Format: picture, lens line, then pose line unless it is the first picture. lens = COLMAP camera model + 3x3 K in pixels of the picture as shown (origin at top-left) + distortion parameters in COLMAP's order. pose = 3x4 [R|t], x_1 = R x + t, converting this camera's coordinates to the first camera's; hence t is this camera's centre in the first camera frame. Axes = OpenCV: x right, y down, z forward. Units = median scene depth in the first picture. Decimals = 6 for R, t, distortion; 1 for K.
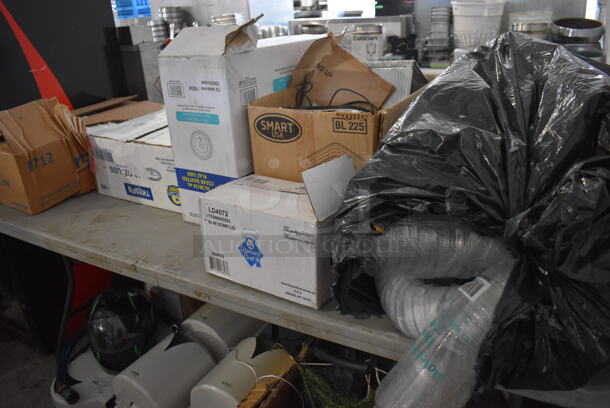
lens RADIAL K [[474.2, 0, 305.0], [0, 474.2, 204.0], [0, 0, 1]] dist [-0.091346, 0.002322]
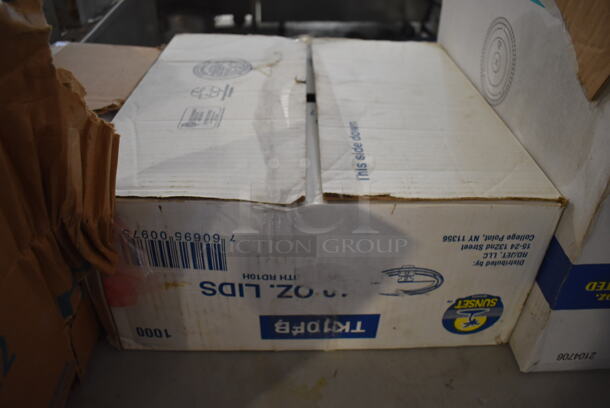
lens RADIAL K [[474.2, 0, 305.0], [0, 474.2, 204.0], [0, 0, 1]] dist [-0.091346, 0.002322]
pose [[0.840324, -0.257683, 0.476923, -0.628373], [0.157157, 0.957816, 0.240605, -0.244508], [-0.518804, -0.127234, 0.845372, 0.909346]]
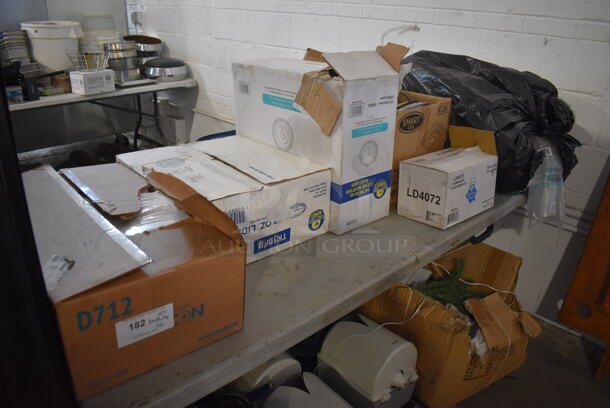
lens RADIAL K [[474.2, 0, 305.0], [0, 474.2, 204.0], [0, 0, 1]] dist [-0.091346, 0.002322]
pose [[0.289739, -0.317954, 0.902749, -1.385882], [0.345261, 0.914422, 0.211253, -0.317428], [-0.892662, 0.250476, 0.374721, 0.748652]]
